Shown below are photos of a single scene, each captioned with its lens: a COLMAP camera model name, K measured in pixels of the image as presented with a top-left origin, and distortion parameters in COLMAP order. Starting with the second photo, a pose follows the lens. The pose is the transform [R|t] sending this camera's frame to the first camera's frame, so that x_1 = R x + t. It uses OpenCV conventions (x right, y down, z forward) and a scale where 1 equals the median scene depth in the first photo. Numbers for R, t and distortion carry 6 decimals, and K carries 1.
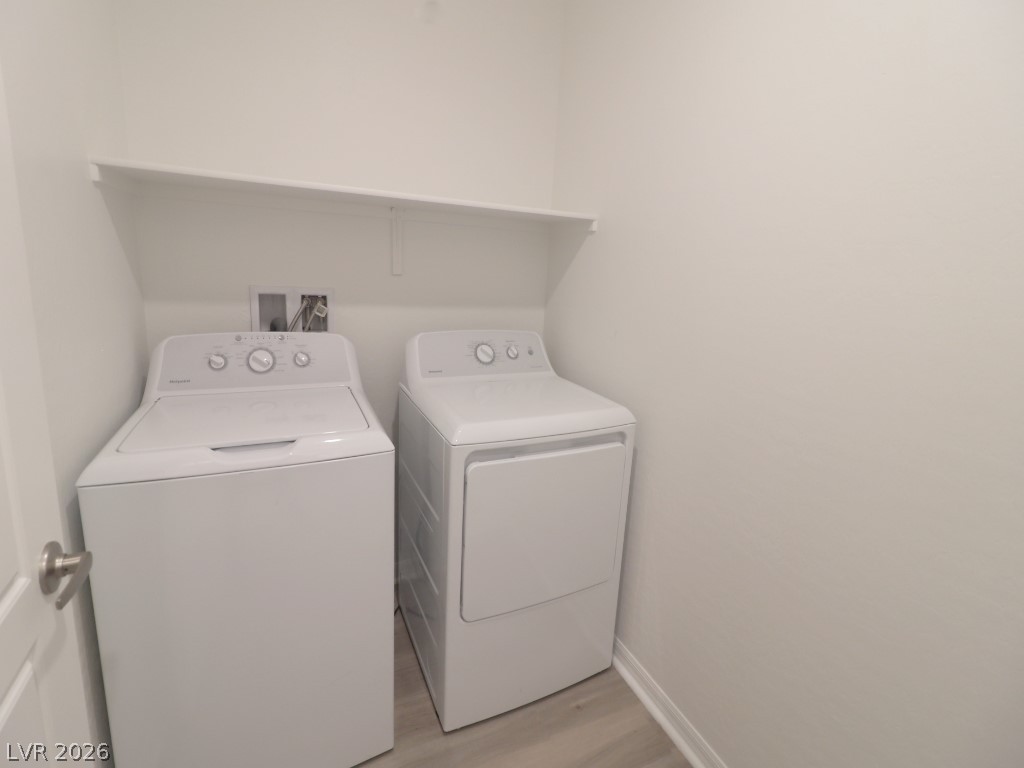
lens RADIAL K [[466.1, 0, 518.3], [0, 466.1, 388.3], [0, 0, 1]] dist [0.001532, -0.001605]
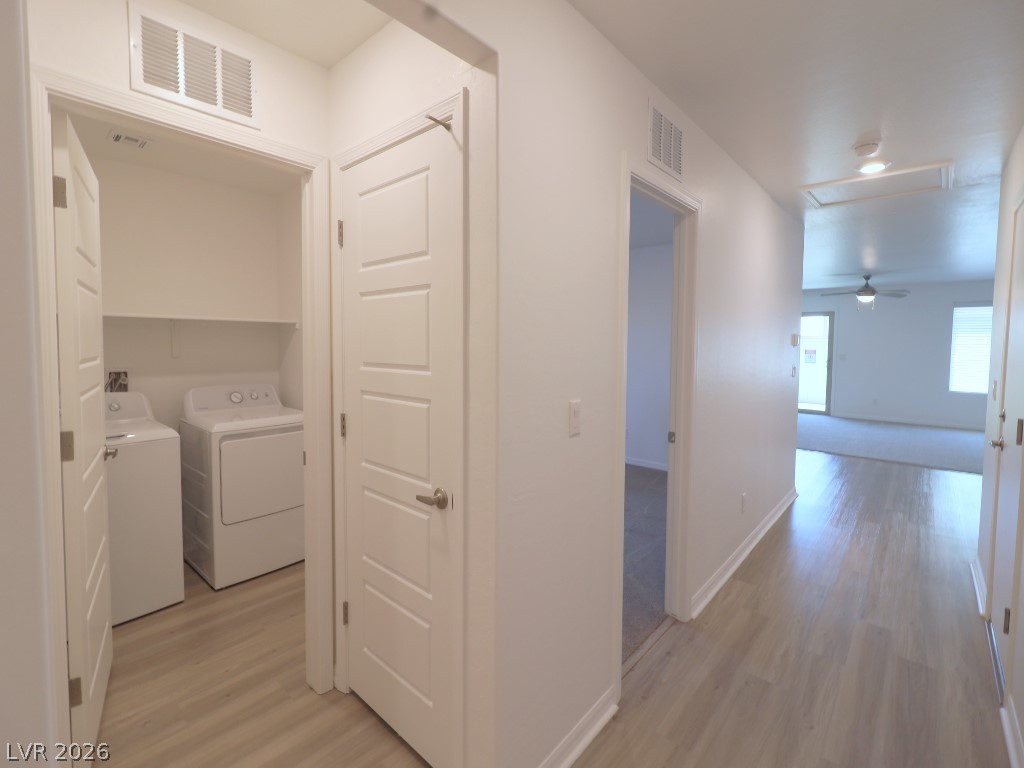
lens RADIAL K [[466.1, 0, 507.8], [0, 466.1, 374.3], [0, 0, 1]] dist [0.001532, -0.001605]
pose [[0.922938, -0.074243, 0.377721, 0.236207], [0.138040, 0.979799, -0.144706, 0.257811], [-0.359347, 0.185696, 0.914542, -1.089958]]
